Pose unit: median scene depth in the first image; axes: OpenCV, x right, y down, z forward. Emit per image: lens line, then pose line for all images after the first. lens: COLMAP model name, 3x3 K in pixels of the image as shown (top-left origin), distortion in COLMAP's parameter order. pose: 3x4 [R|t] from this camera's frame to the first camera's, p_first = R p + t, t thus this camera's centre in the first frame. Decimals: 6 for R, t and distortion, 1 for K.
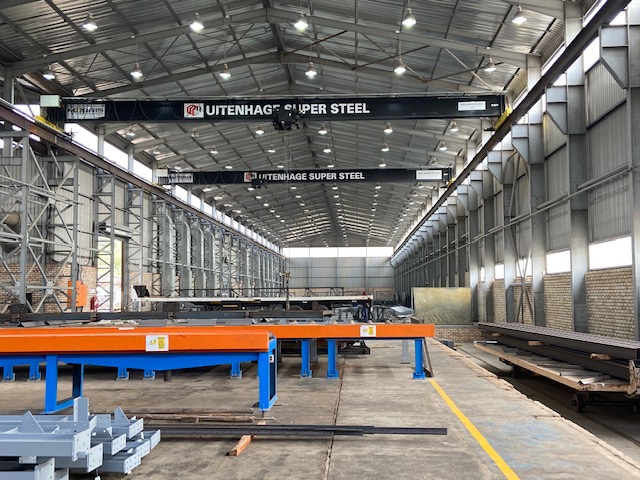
lens RADIAL K [[726.1, 0, 332.1], [0, 726.1, 245.4], [0, 0, 1]] dist [0.087331, 0.000000]
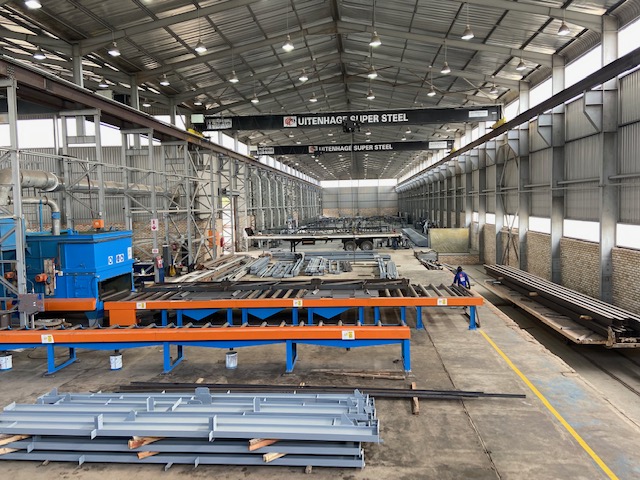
lens RADIAL K [[508.3, 0, 322.8], [0, 508.3, 234.3], [0, 0, 1]] dist [0.077496, -0.043131]
pose [[0.998888, -0.012944, -0.045328, -0.077115], [0.018658, 0.991600, 0.127991, -0.087500], [0.043290, -0.128694, 0.990739, -0.069427]]
